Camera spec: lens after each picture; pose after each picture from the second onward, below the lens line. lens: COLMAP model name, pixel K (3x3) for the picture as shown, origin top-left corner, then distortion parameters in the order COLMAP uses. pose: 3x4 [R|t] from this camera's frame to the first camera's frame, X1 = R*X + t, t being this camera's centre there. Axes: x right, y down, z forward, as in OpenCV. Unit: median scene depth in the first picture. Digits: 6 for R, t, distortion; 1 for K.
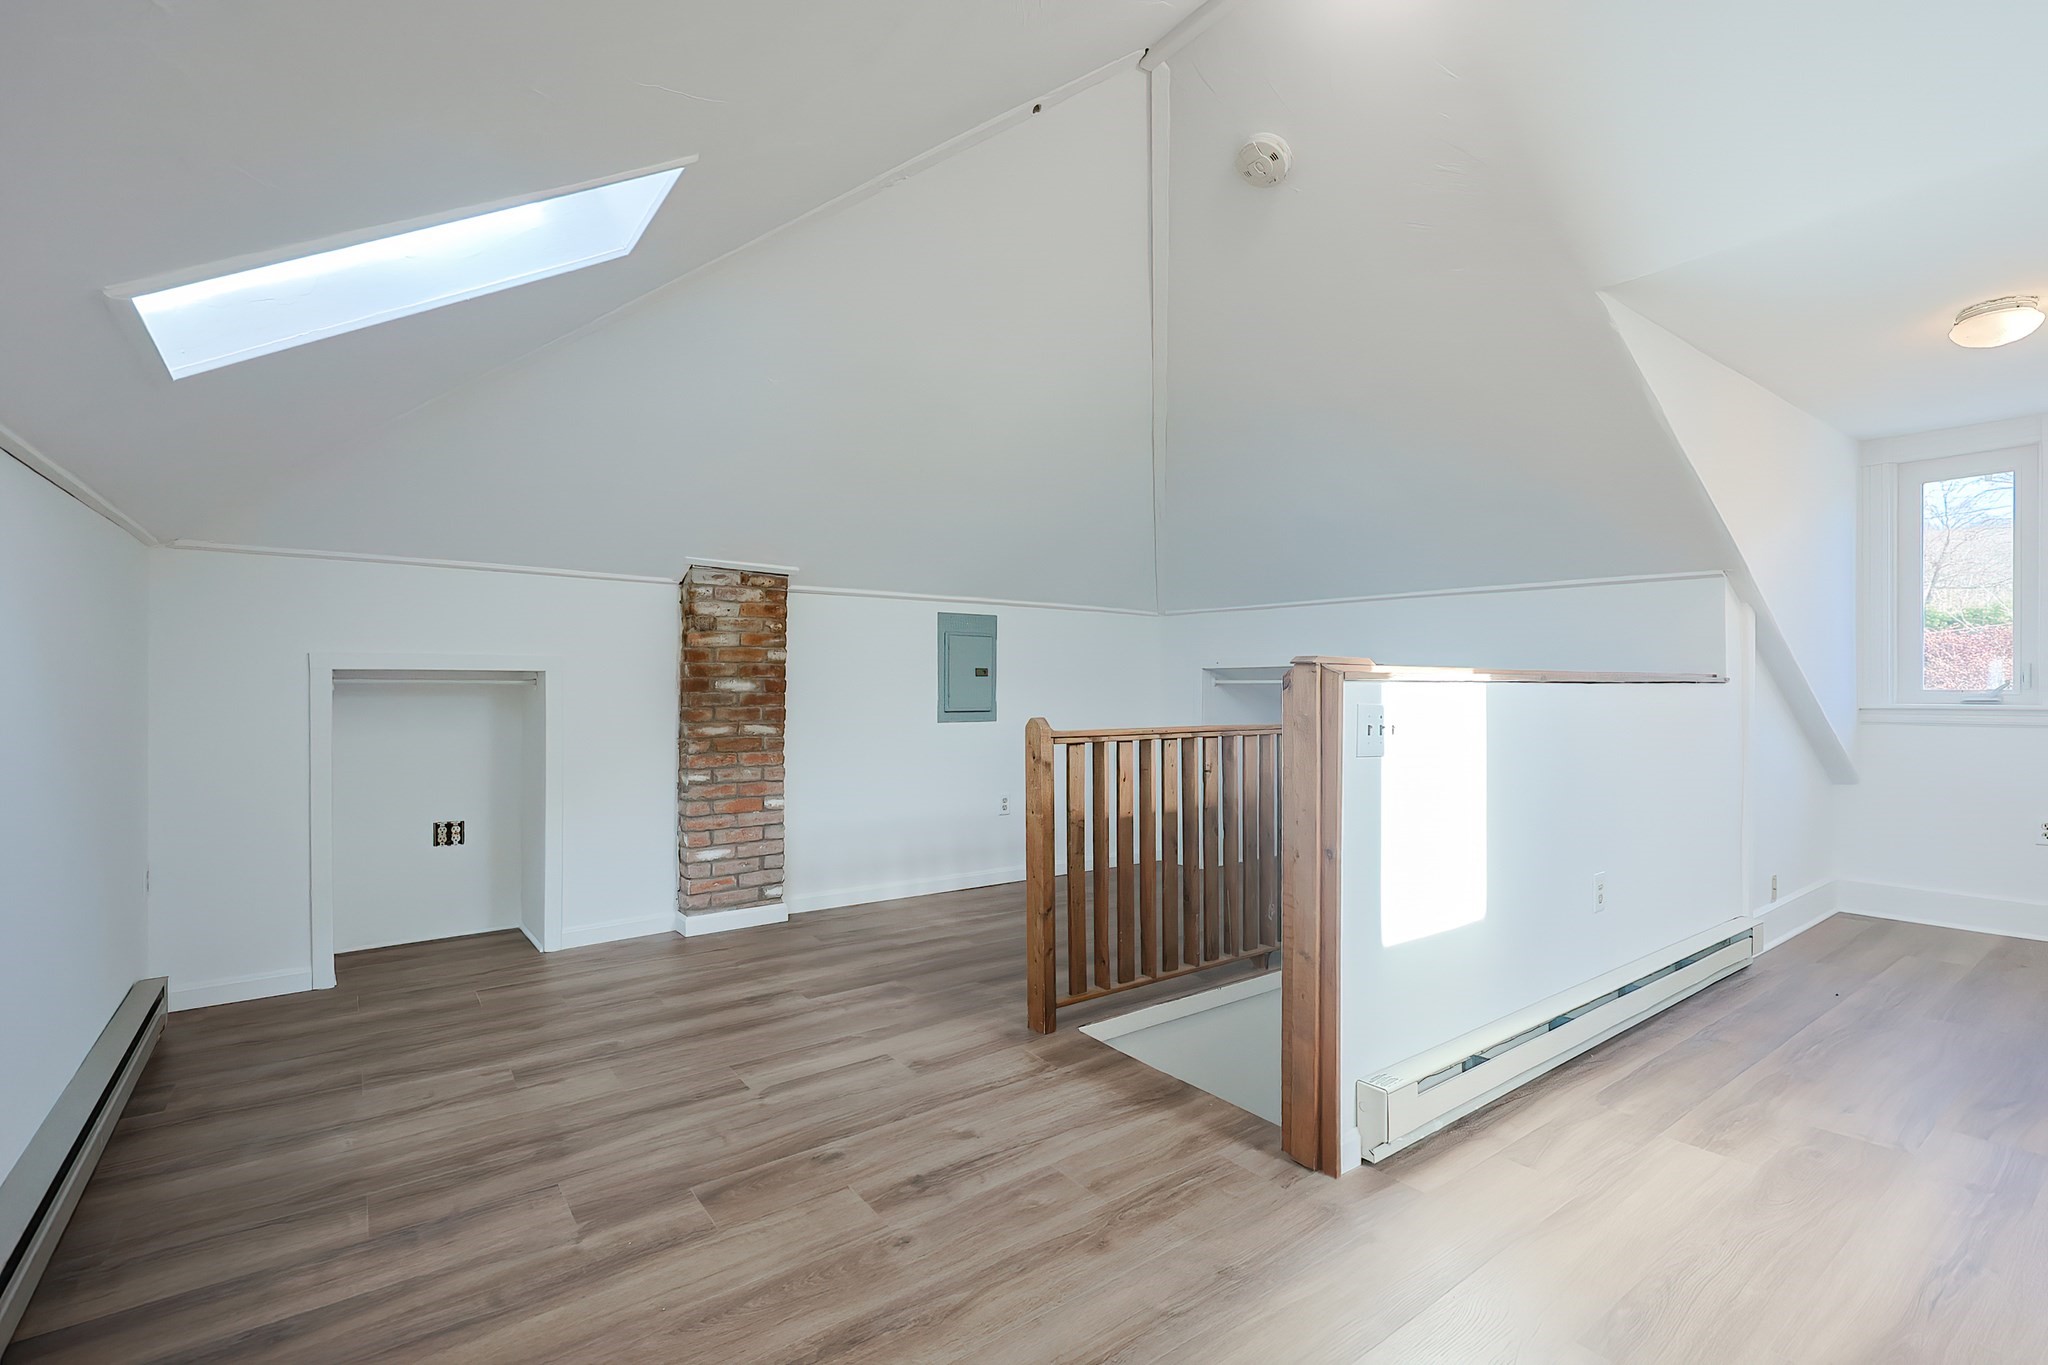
lens RADIAL K [[897.8, 0, 1022.9], [0, 897.8, 693.4], [0, 0, 1]] dist [0.001833, 0.000406]
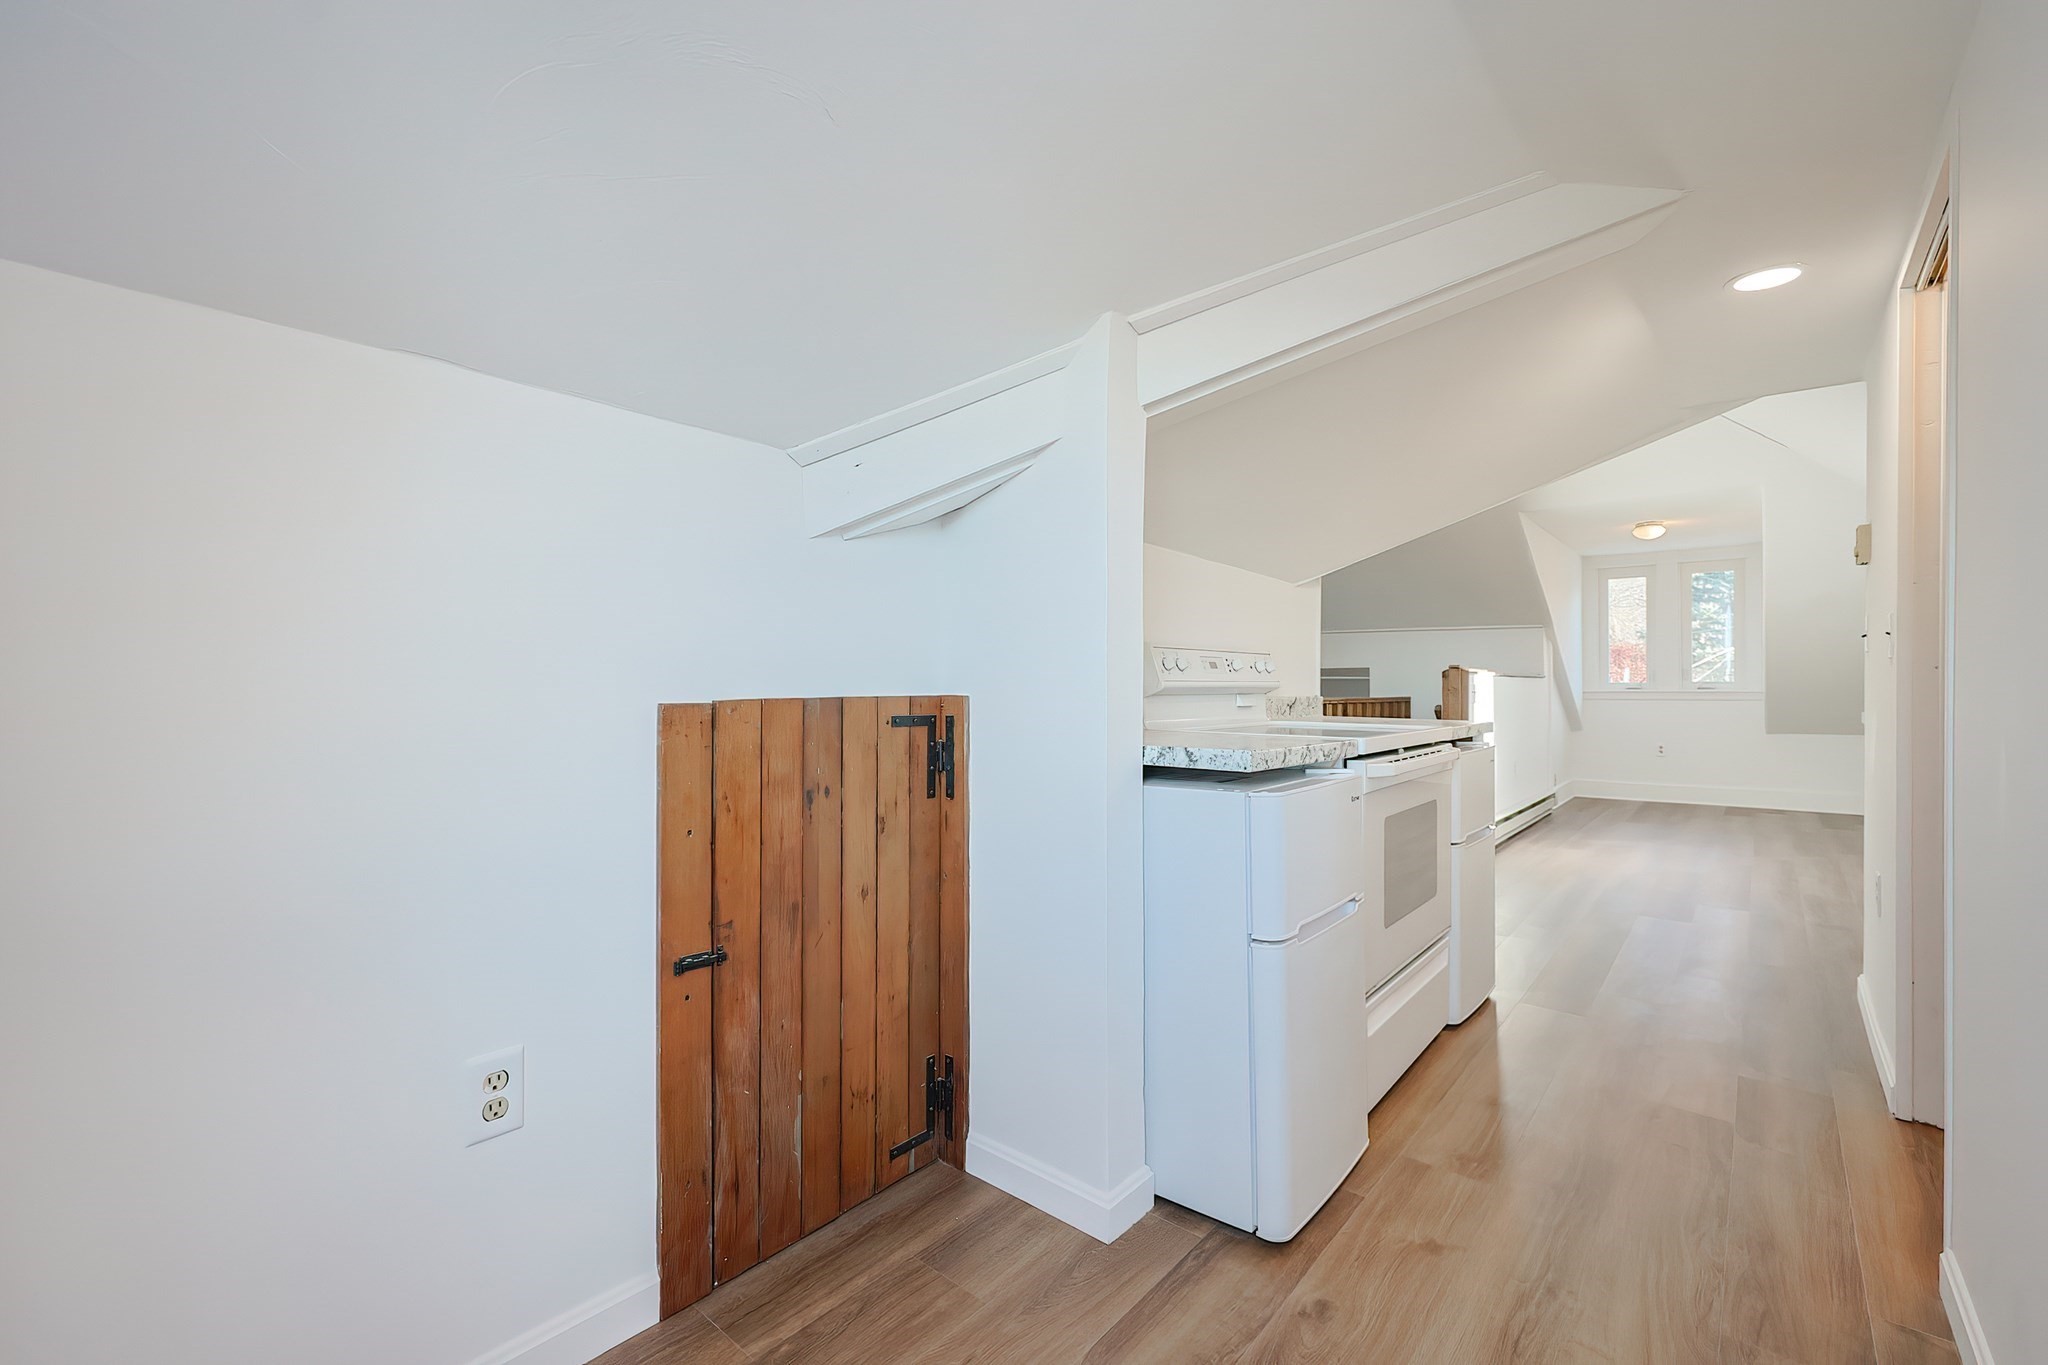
lens RADIAL K [[883.8, 0, 1018.6], [0, 883.8, 676.0], [0, 0, 1]] dist [-0.002261, -0.000284]
pose [[0.967818, 0.006829, 0.251559, -1.066784], [-0.002627, 0.999851, -0.017034, 0.024872], [-0.251638, 0.015825, 0.967692, -0.796247]]
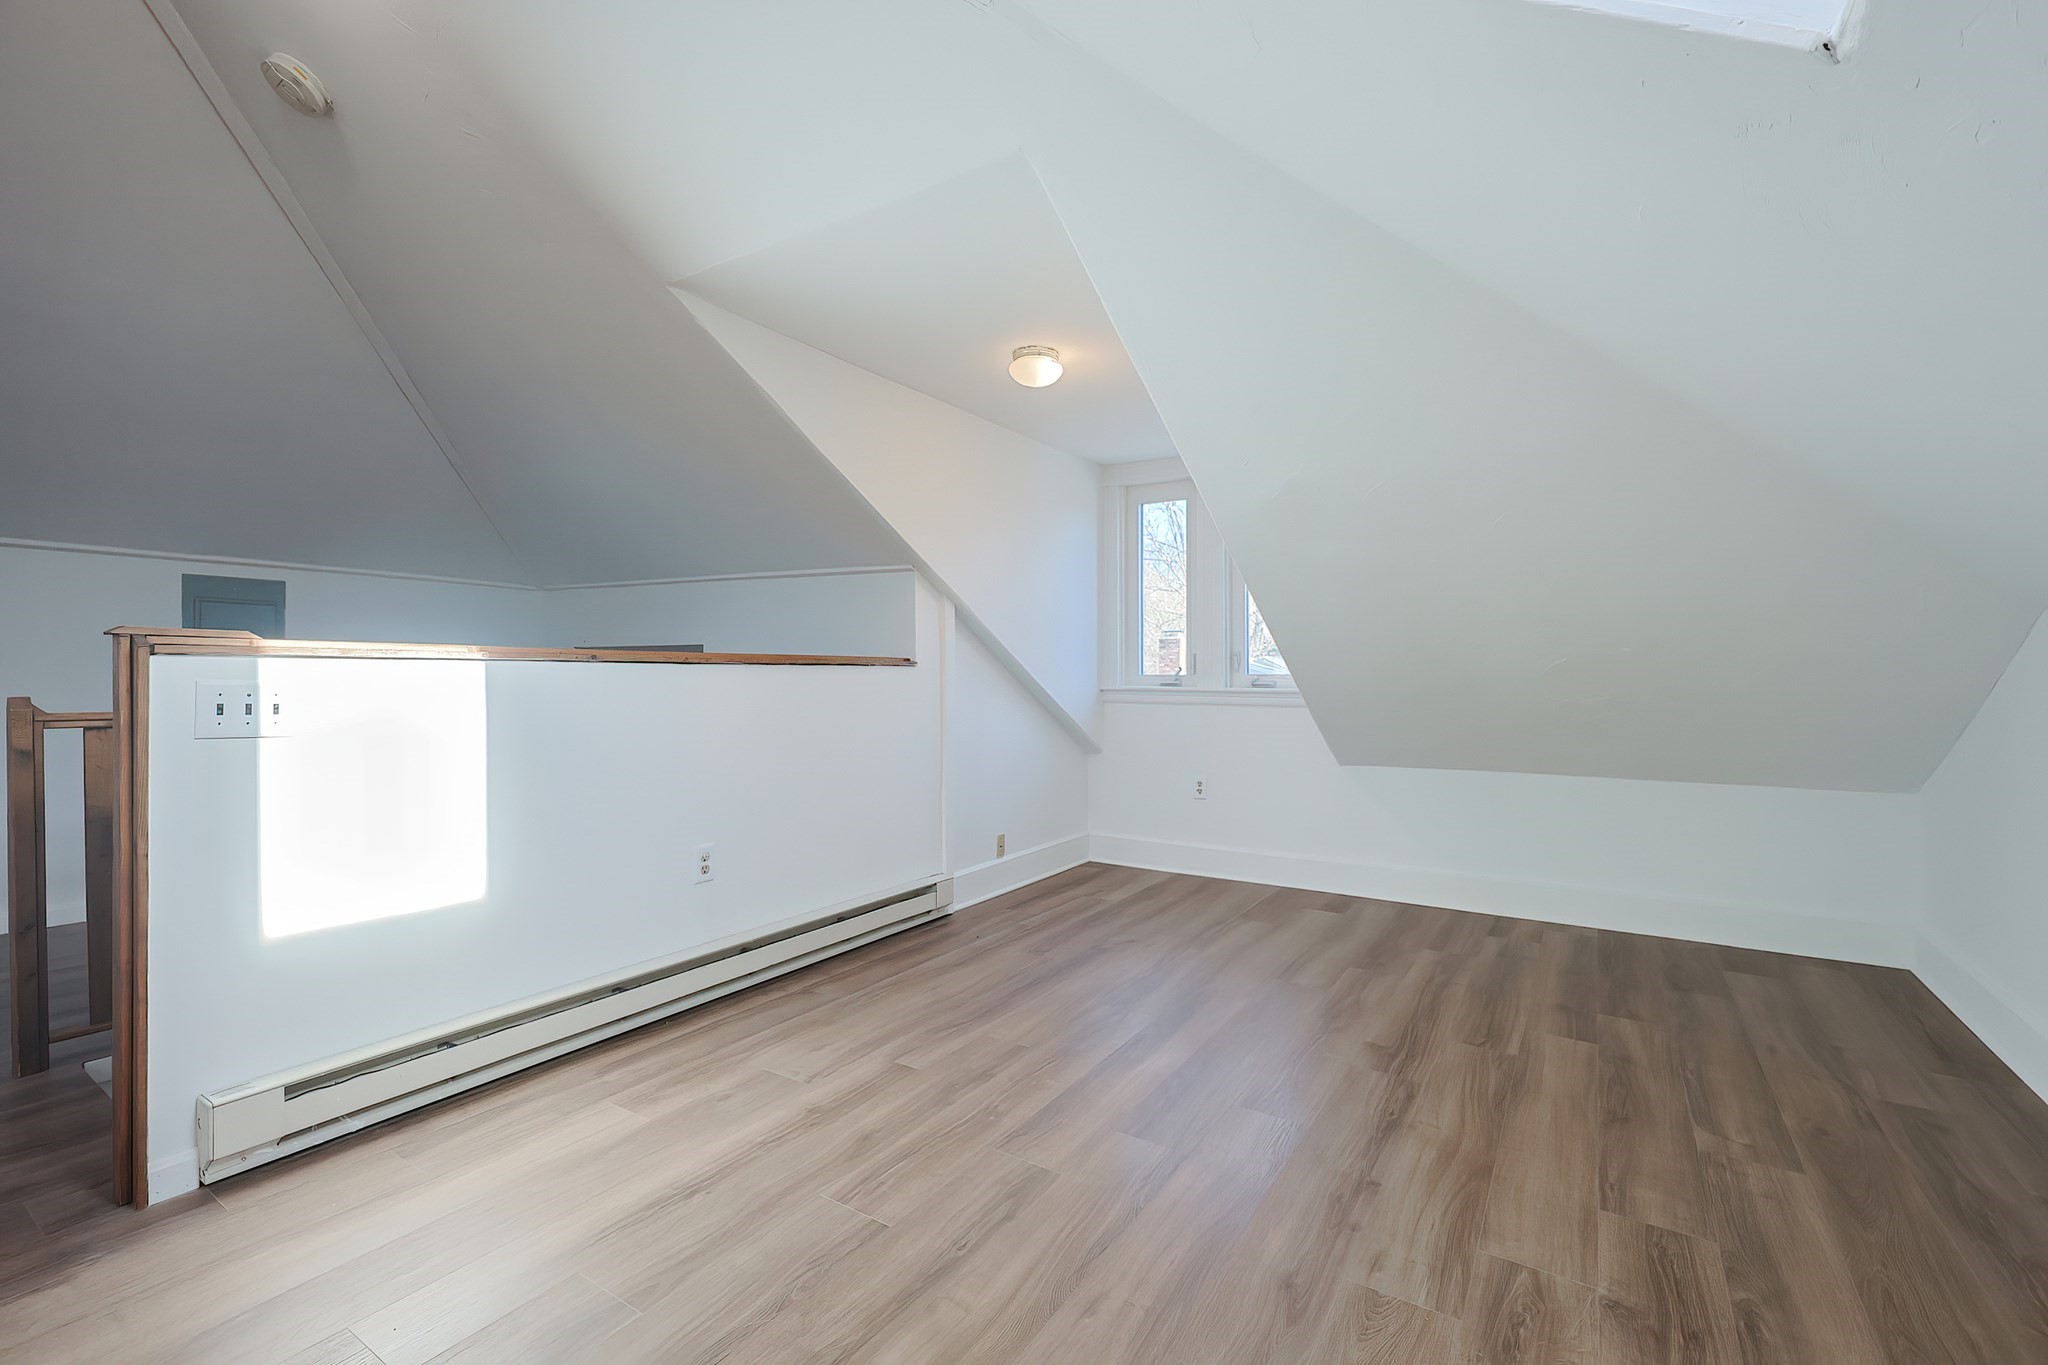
lens RADIAL K [[883.8, 0, 1018.6], [0, 883.8, 676.0], [0, 0, 1]] dist [-0.002261, -0.000284]
pose [[0.938007, 0.007339, 0.346538, 0.595911], [-0.007278, 0.999972, -0.001477, 0.001405], [-0.346539, -0.001137, 0.938035, -0.087317]]
